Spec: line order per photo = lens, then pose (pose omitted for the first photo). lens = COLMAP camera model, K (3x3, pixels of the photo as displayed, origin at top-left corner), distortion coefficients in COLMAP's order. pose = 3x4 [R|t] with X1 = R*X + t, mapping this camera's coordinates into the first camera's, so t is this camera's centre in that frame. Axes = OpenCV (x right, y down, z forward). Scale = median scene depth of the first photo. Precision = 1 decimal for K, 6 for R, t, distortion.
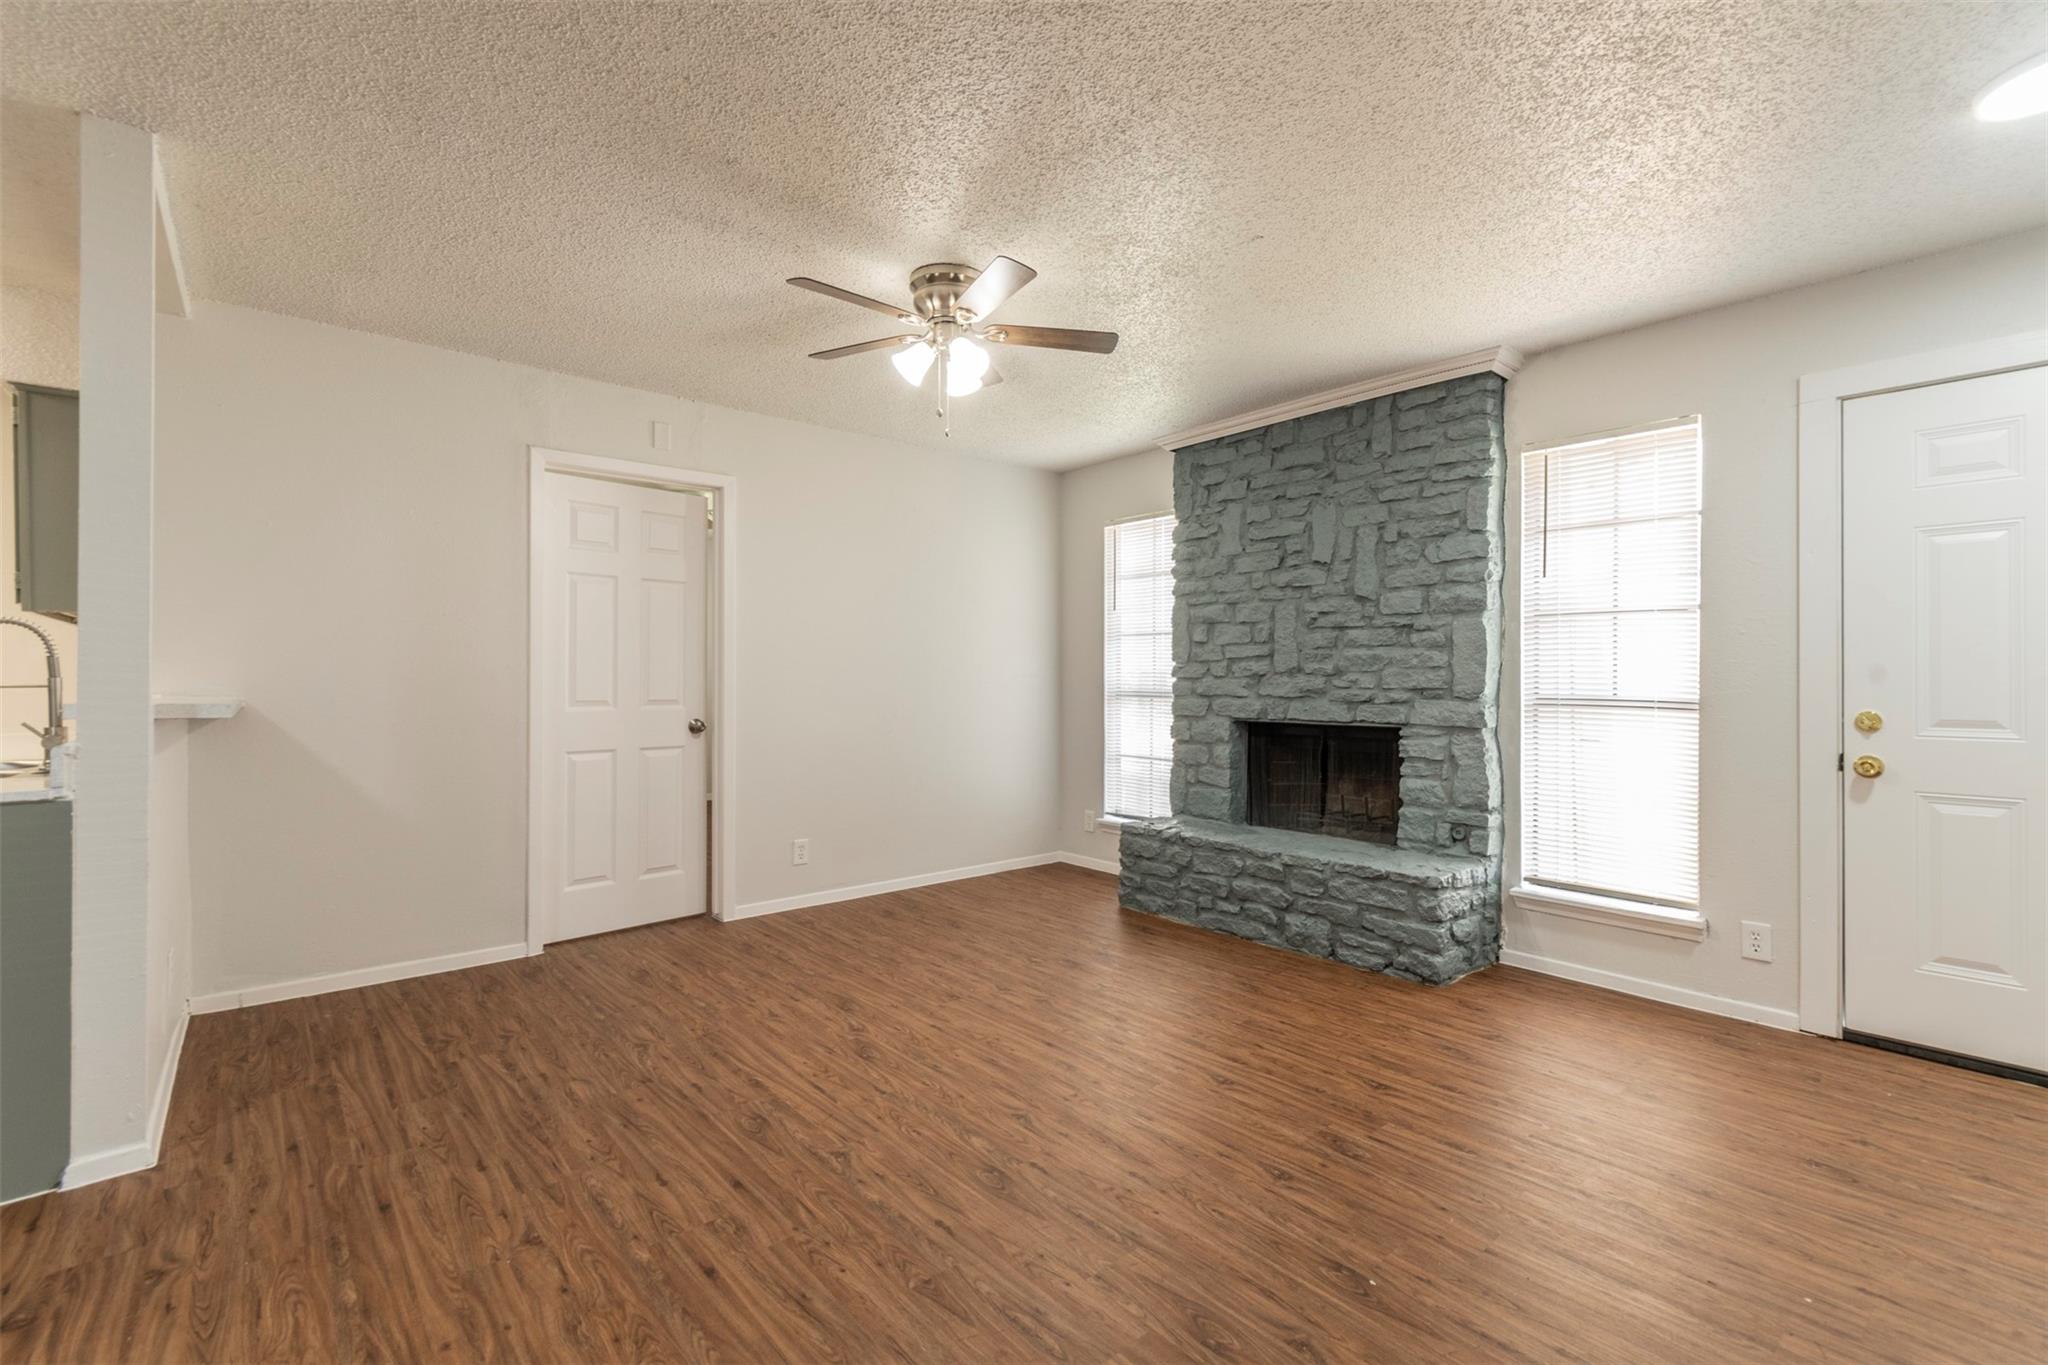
lens RADIAL K [[903.7, 0, 1019.6], [0, 903.7, 676.8], [0, 0, 1]] dist [0.006646, -0.001903]
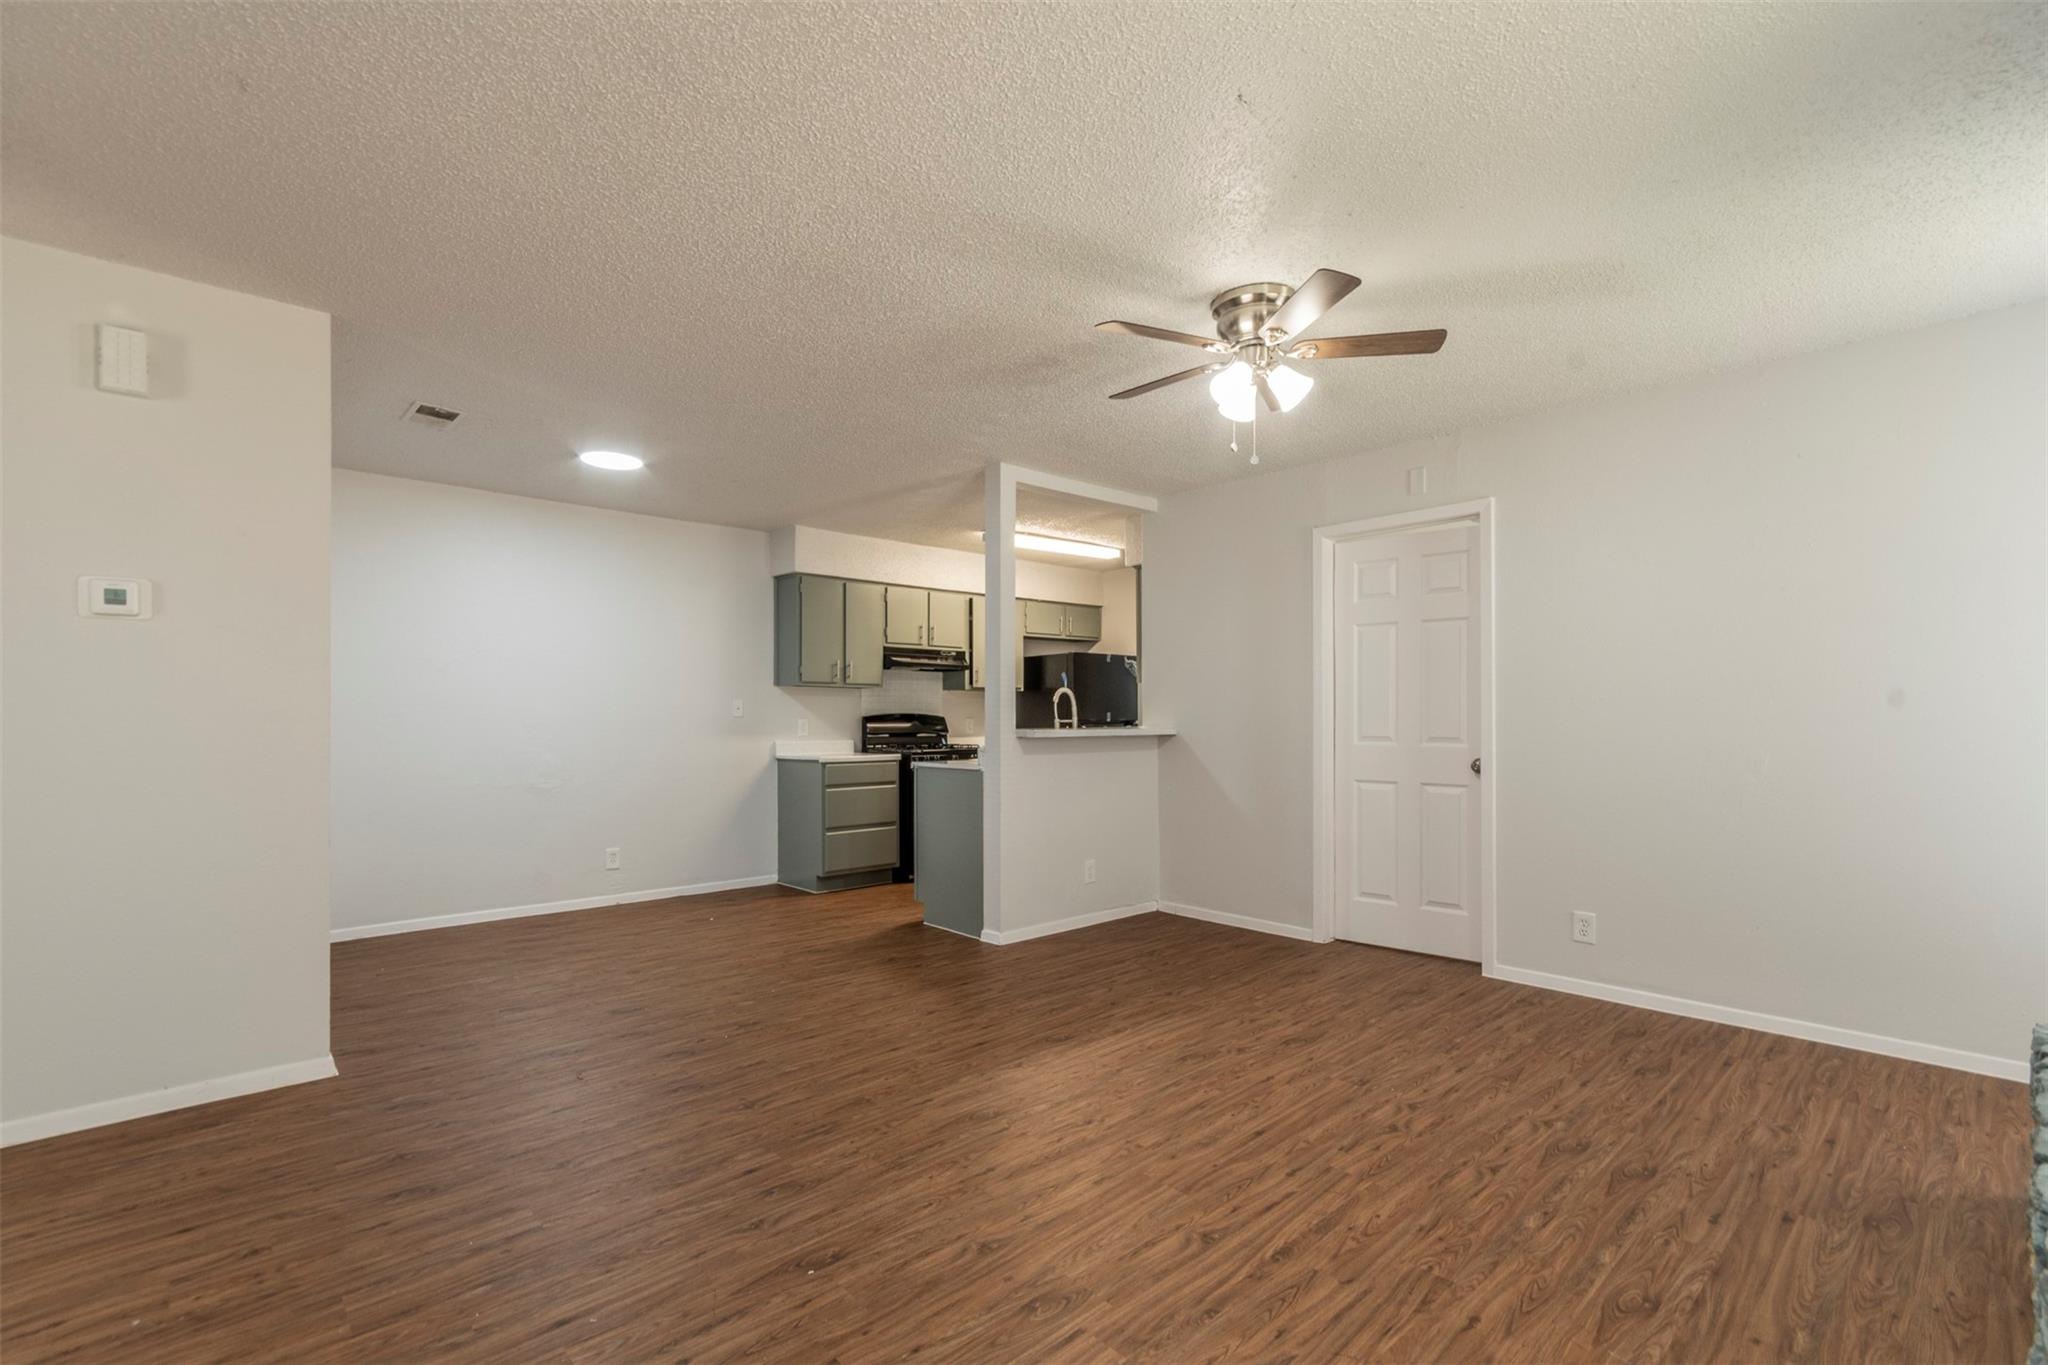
lens RADIAL K [[903.7, 0, 1017.1], [0, 903.7, 733.0], [0, 0, 1]] dist [0.006646, -0.001903]
pose [[0.031959, 0.014767, -0.999380, 0.926268], [0.005685, 0.999872, 0.014956, 0.004219], [0.999473, -0.006160, 0.031871, 0.764677]]
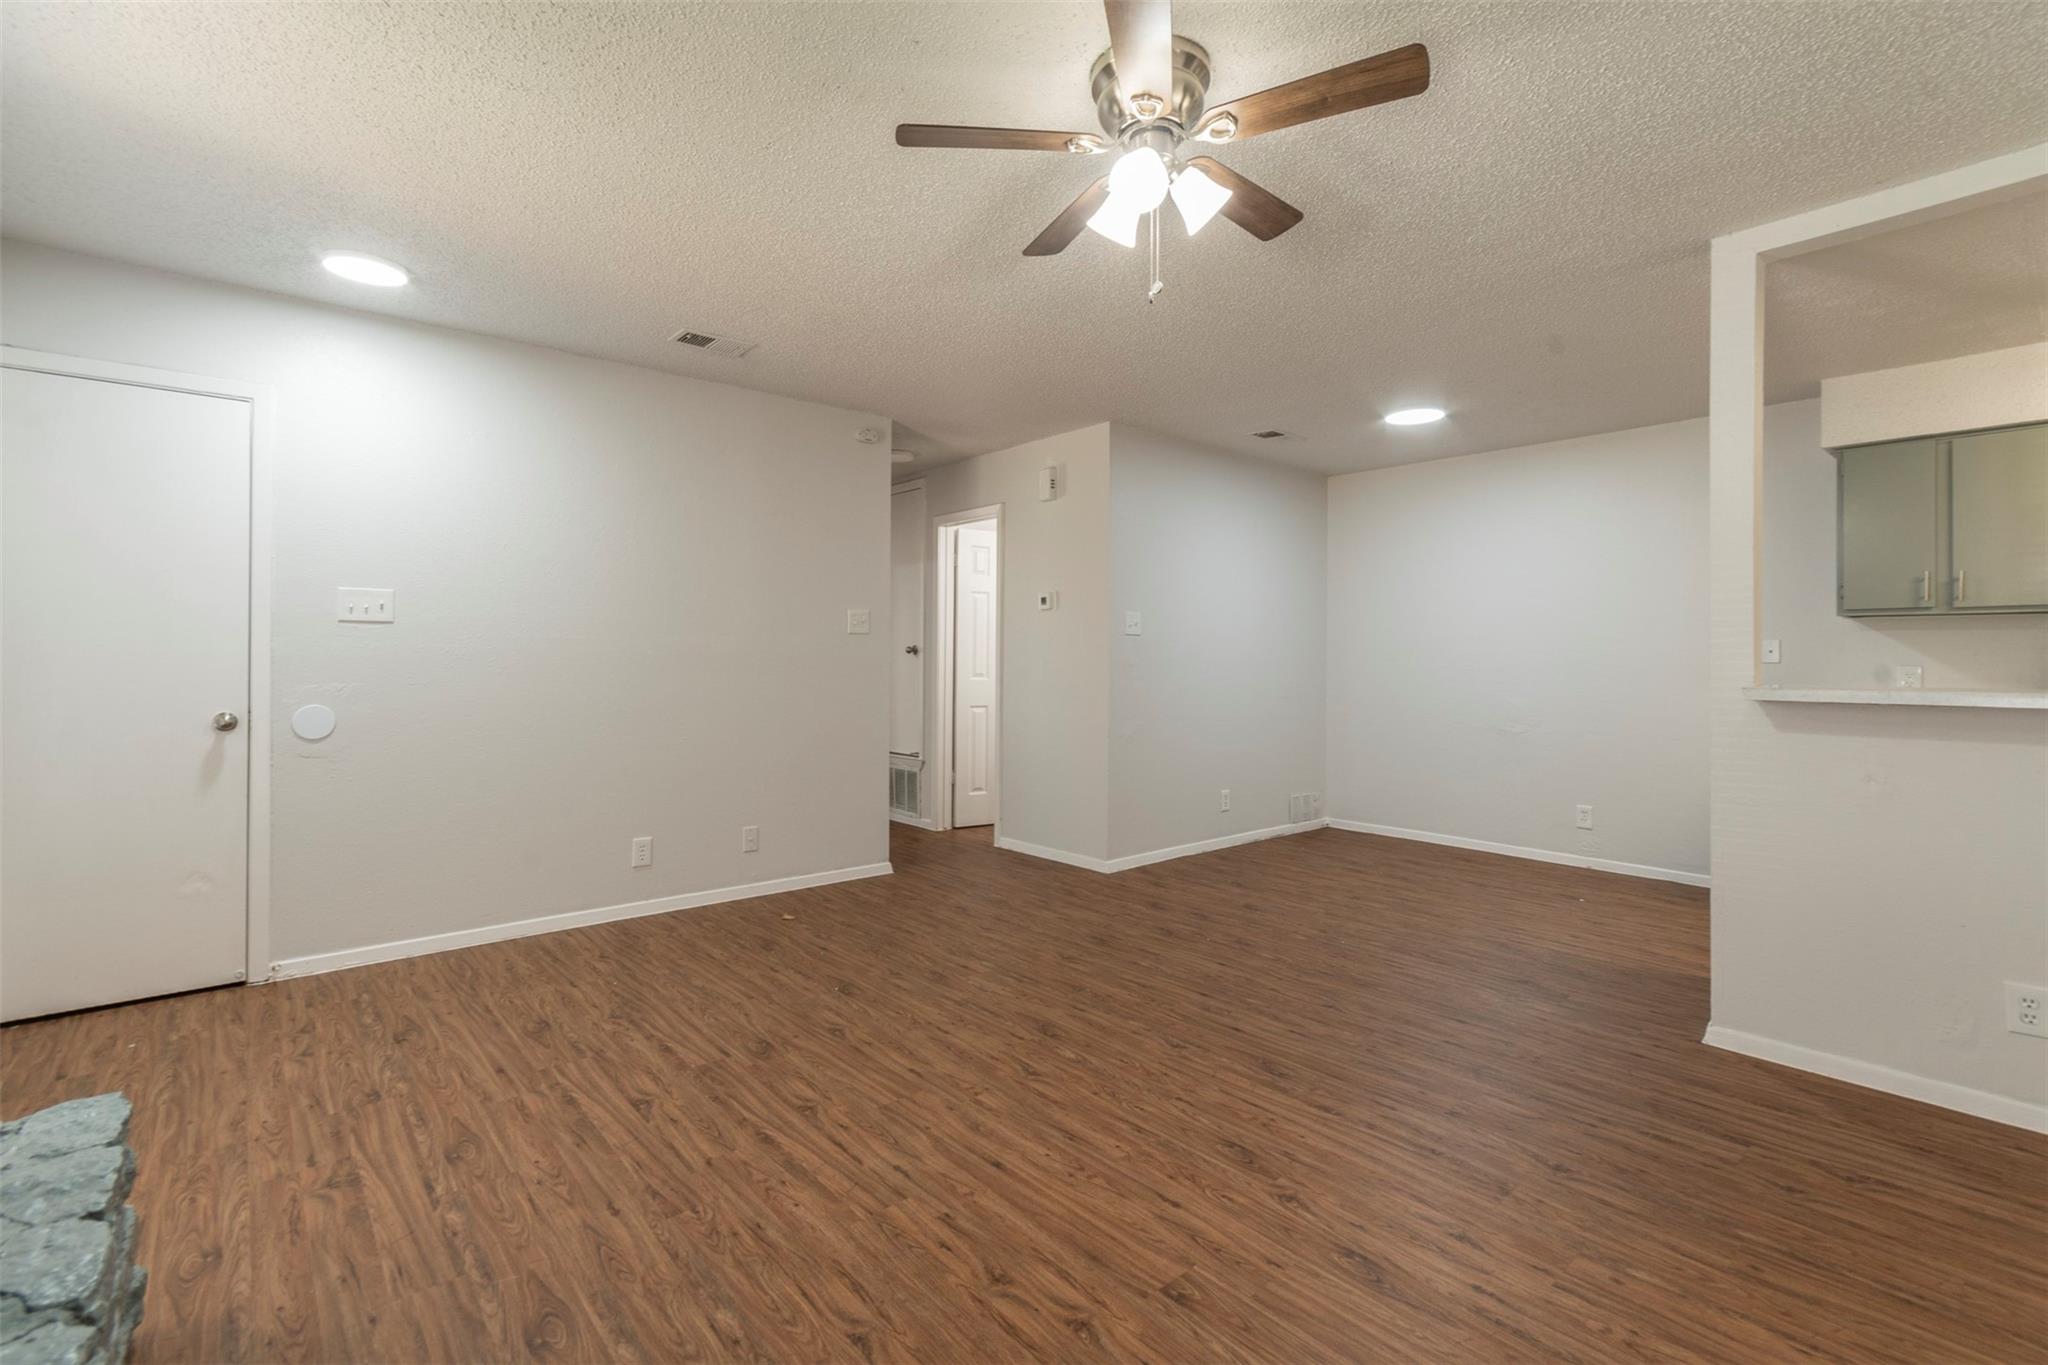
lens RADIAL K [[903.7, 0, 1032.3], [0, 903.7, 668.3], [0, 0, 1]] dist [0.006646, -0.001903]
pose [[-0.999740, -0.007582, -0.021489, 0.024519], [-0.007686, 0.999959, 0.004769, 0.005836], [0.021452, 0.004933, -0.999758, 1.779801]]
